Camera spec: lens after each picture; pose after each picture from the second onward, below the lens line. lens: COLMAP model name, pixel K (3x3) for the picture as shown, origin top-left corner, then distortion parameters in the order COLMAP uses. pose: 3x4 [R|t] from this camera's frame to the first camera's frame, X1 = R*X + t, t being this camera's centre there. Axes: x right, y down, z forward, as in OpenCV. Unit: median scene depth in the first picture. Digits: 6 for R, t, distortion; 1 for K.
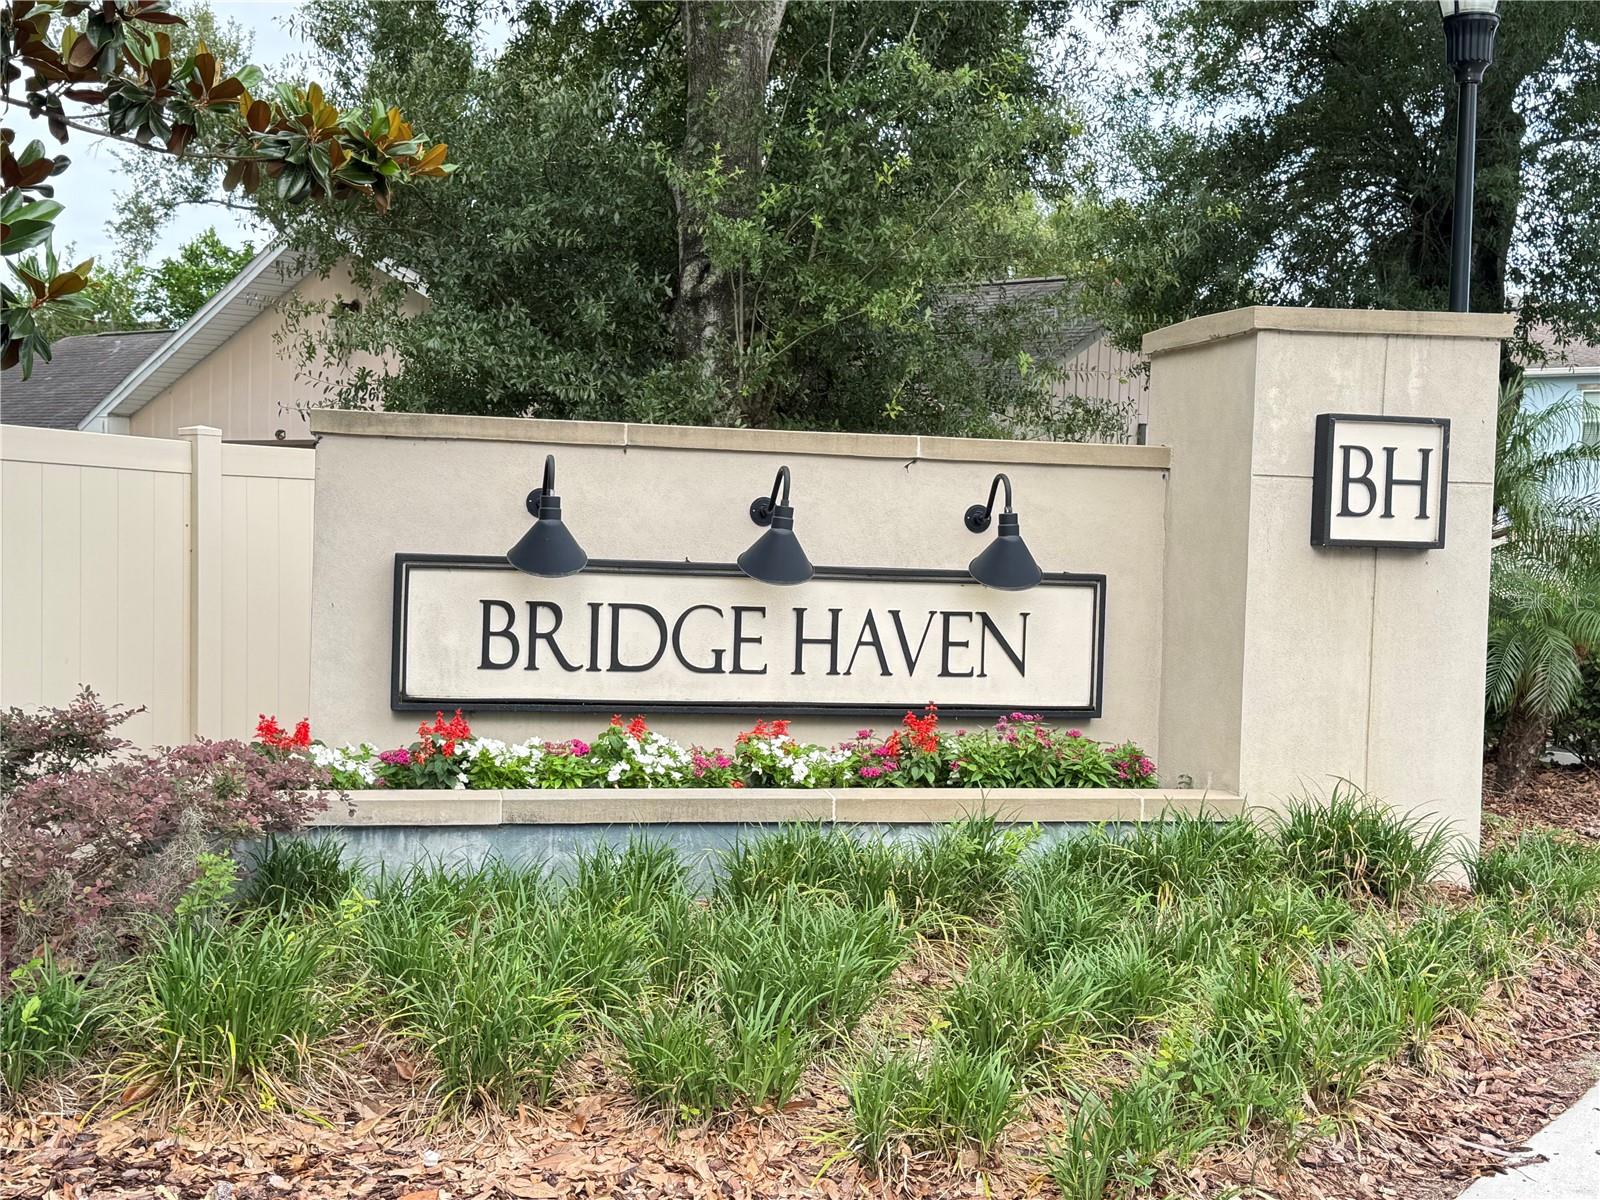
lens RADIAL K [[1960.5, 0, 800.0], [0, 1960.5, 600.0], [0, 0, 1]] dist [0.005032, 0.007339]
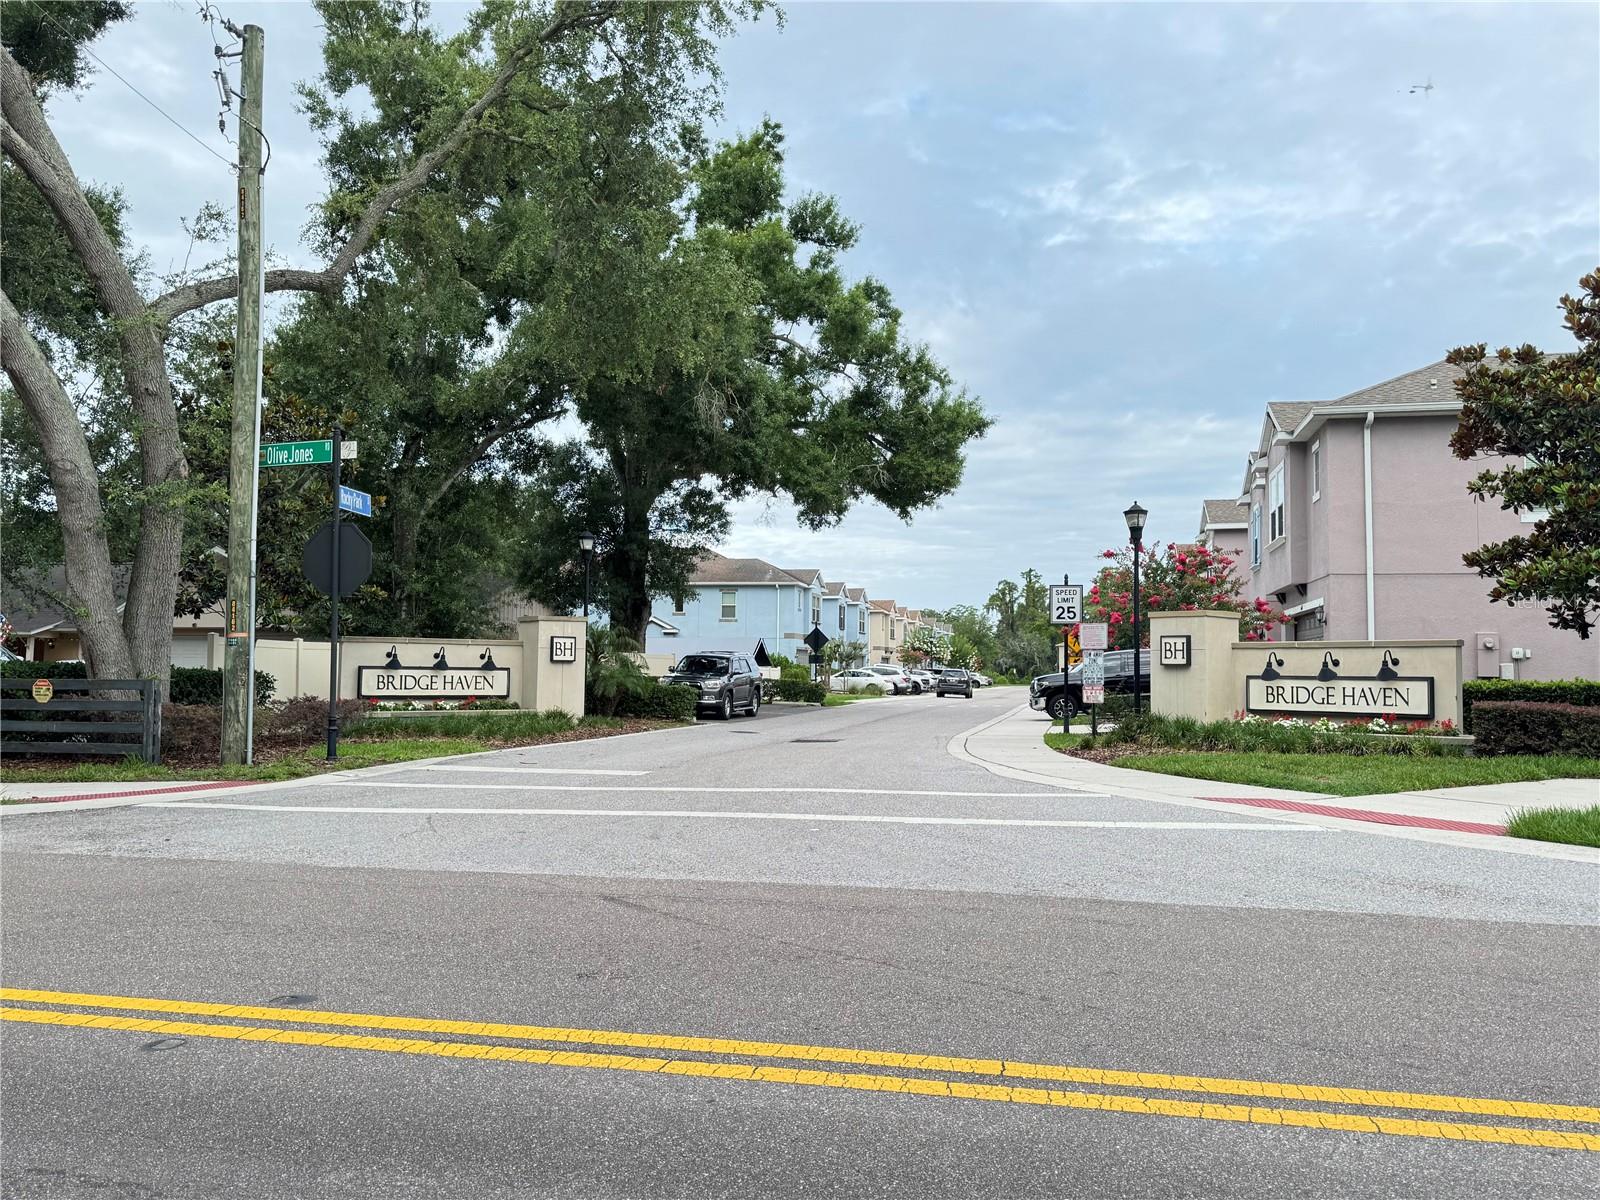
lens RADIAL K [[1206.0, 0, 800.0], [0, 1206.0, 600.0], [0, 0, 1]] dist [0.110546, 0.000478]
pose [[0.926220, 0.006447, 0.376929, -0.326865], [0.024255, 0.996763, -0.076652, 0.070482], [-0.376203, 0.080139, 0.923065, -2.147939]]
